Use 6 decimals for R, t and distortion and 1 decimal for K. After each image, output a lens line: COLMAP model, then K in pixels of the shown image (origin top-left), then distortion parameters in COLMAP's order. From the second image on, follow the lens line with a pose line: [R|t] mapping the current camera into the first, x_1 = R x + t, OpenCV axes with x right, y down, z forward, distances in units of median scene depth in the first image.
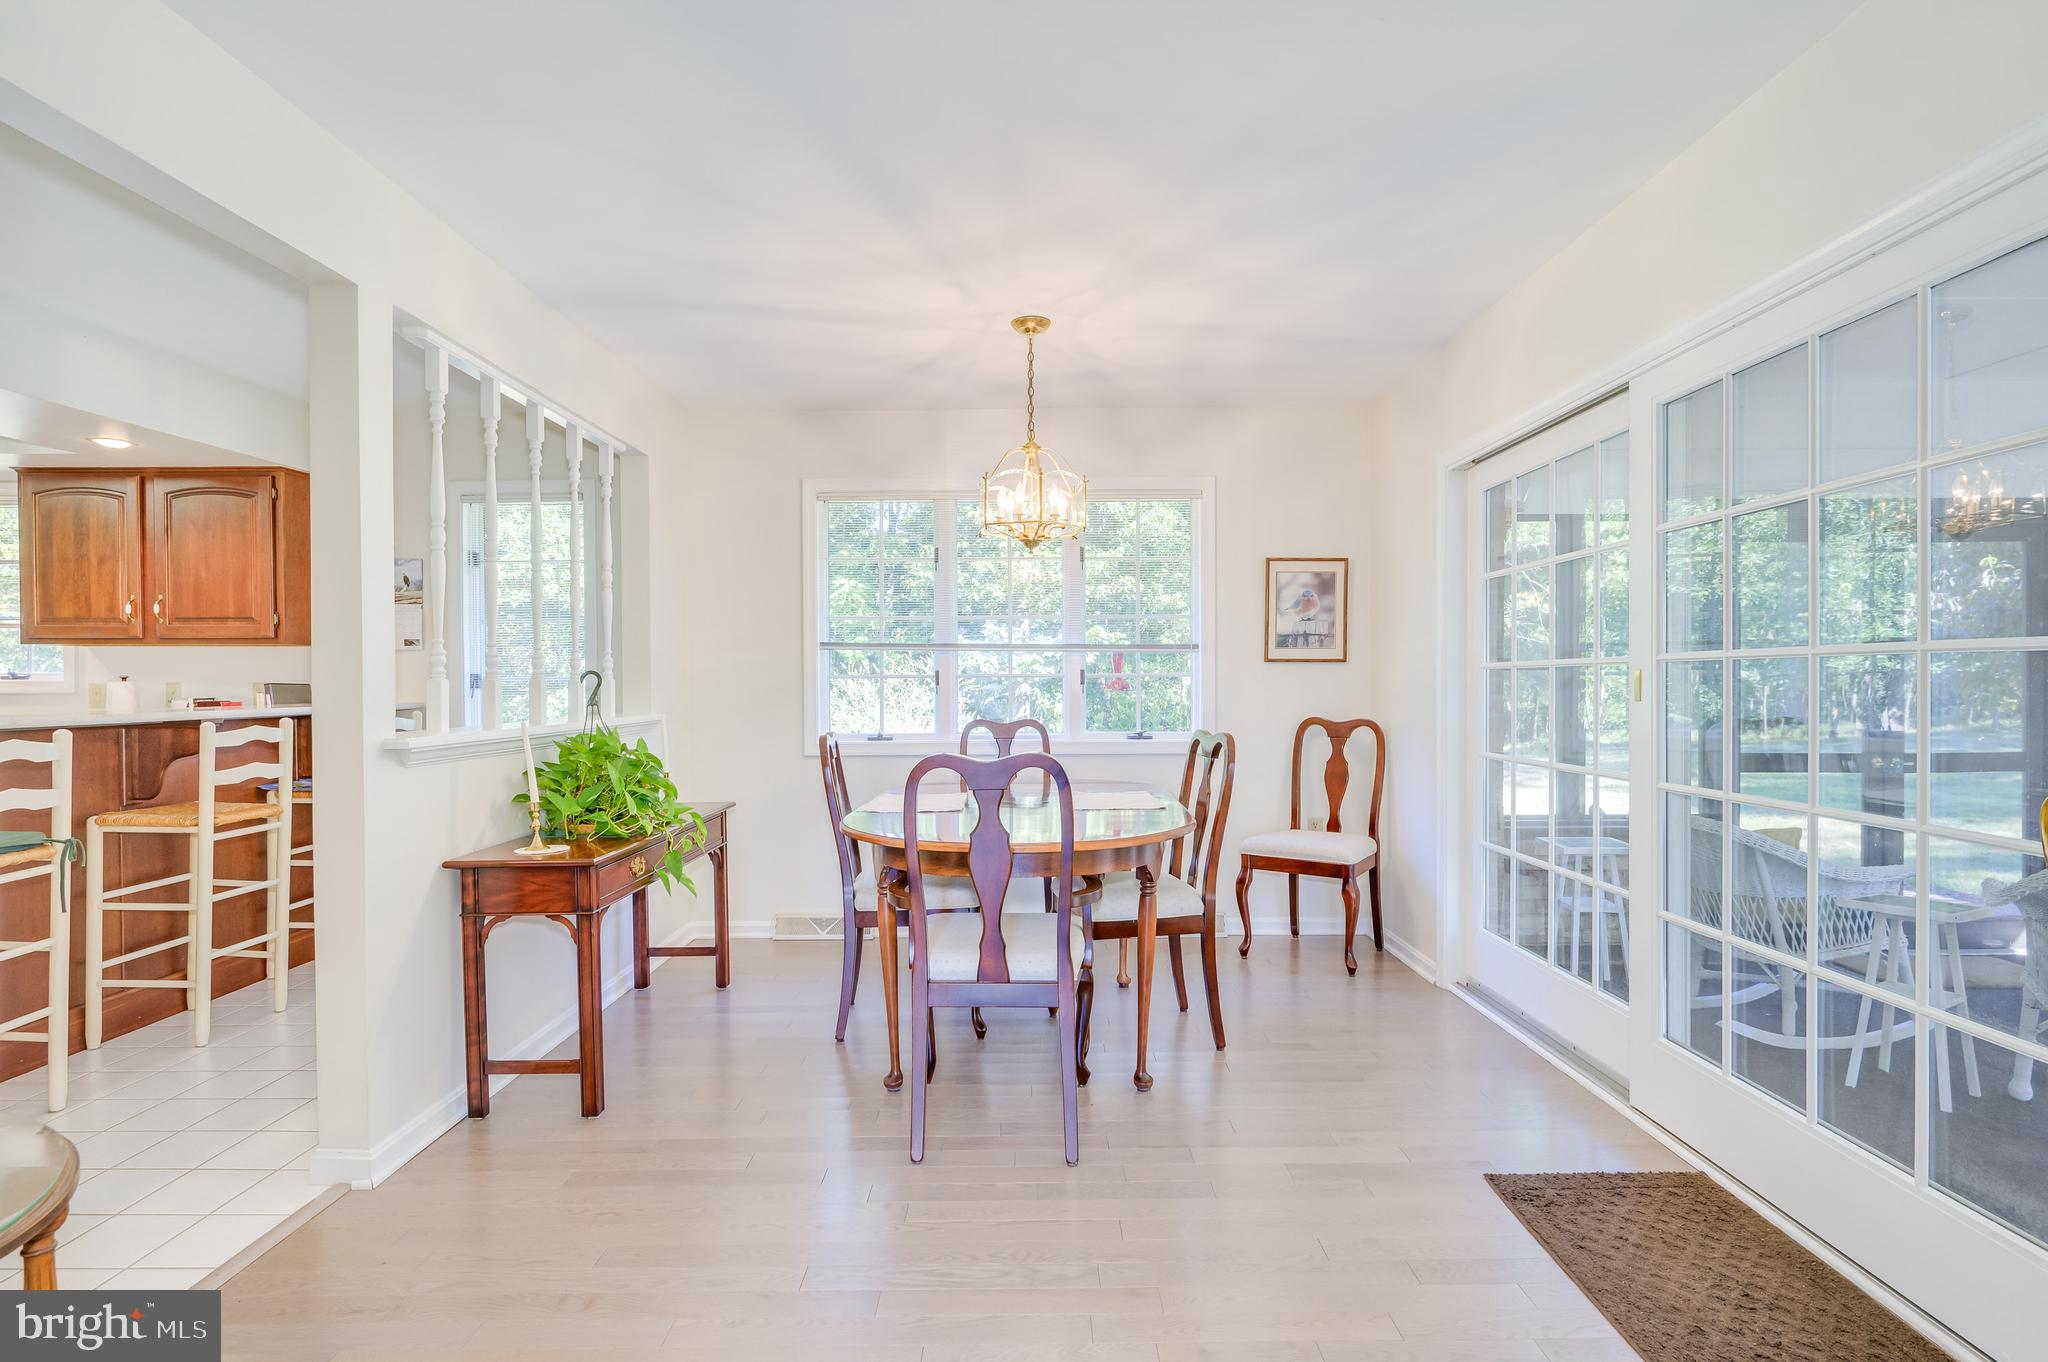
lens RADIAL K [[1015.0, 0, 1013.2], [0, 1015.0, 689.9], [0, 0, 1]] dist [0.003726, 0.001075]
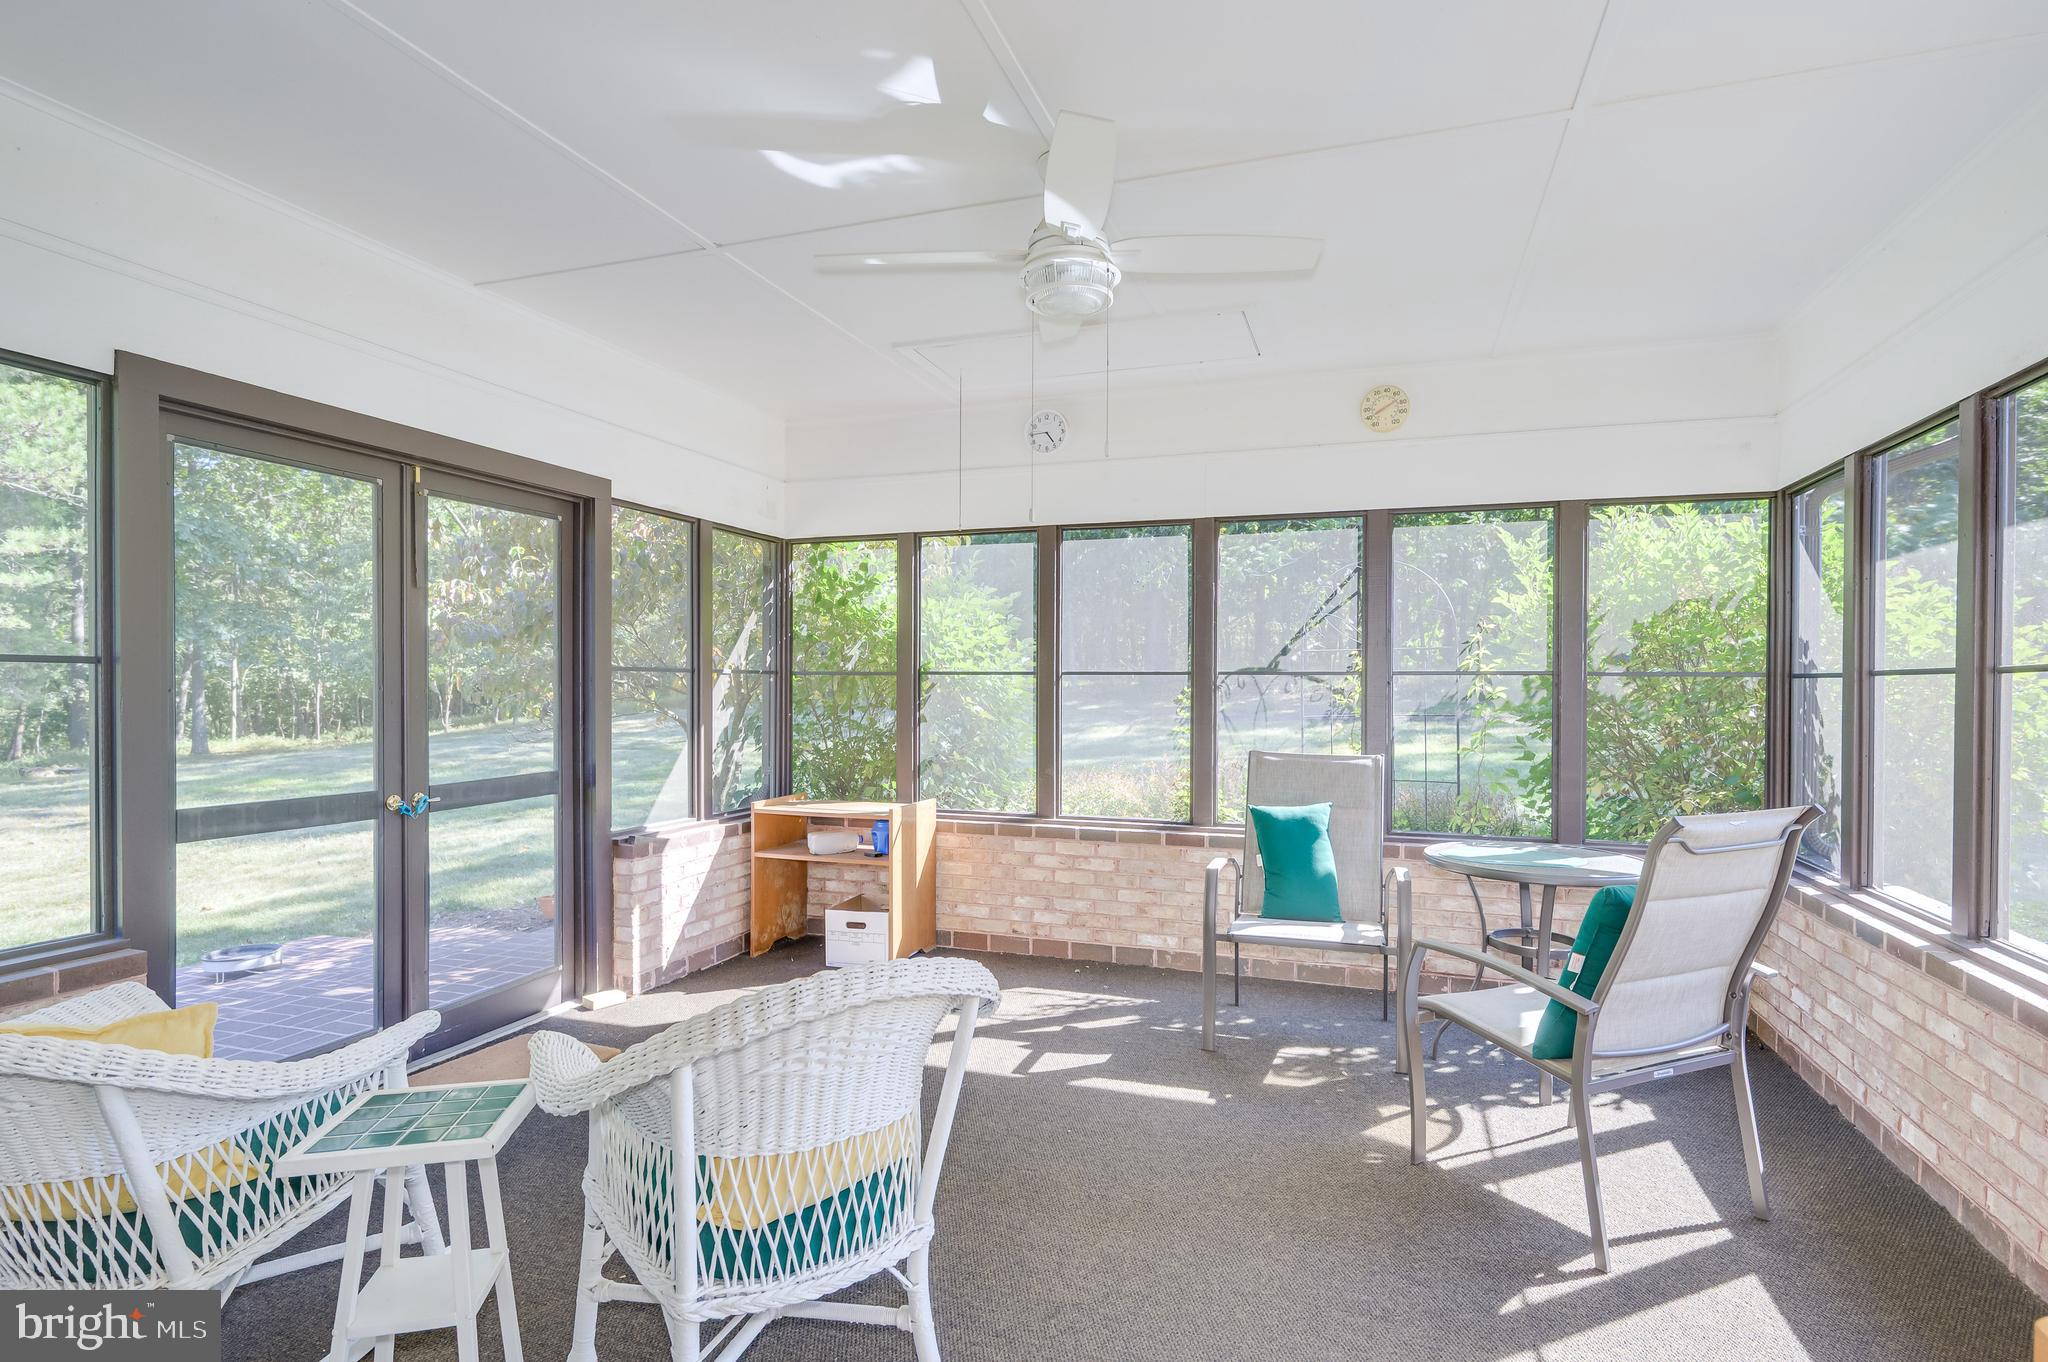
lens RADIAL K [[1015.0, 0, 1028.7], [0, 1015.0, 686.9], [0, 0, 1]] dist [0.003726, 0.001075]
pose [[0.327328, 0.001092, 0.944910, 0.336277], [0.002561, 0.999995, -0.002043, -0.005927], [-0.944907, 0.003089, 0.327323, 0.365000]]
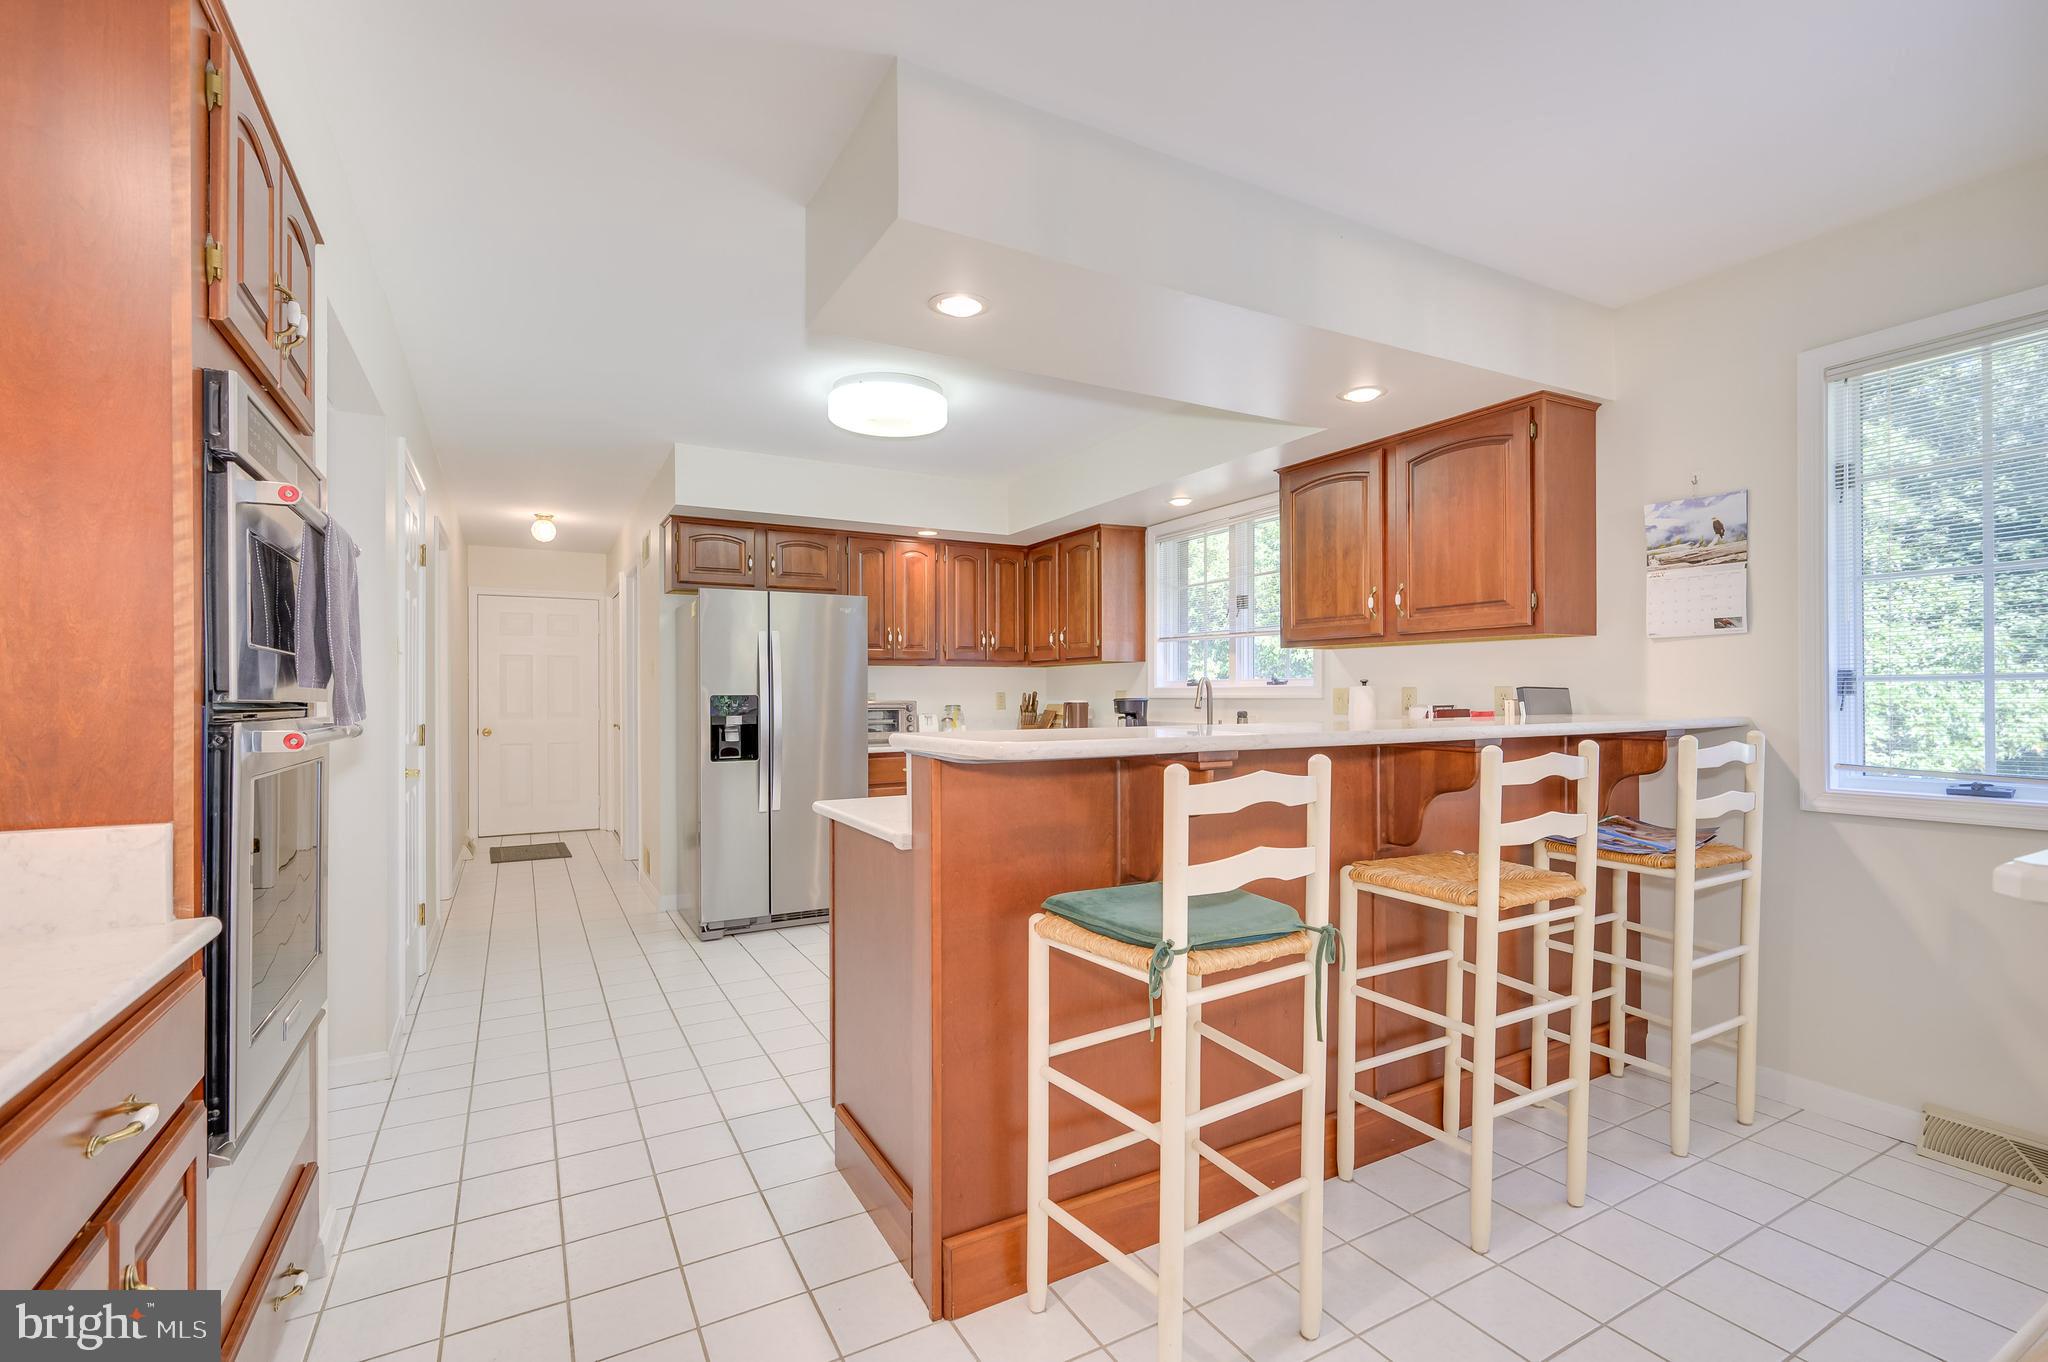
lens RADIAL K [[907.3, 0, 1030.4], [0, 907.3, 696.5], [0, 0, 1]] dist [-0.001716, -0.000697]
pose [[0.500264, 0.004198, -0.865863, -0.338005], [-0.005868, 0.999982, 0.001458, 0.001789], [0.865853, 0.004352, 0.500279, 0.355141]]
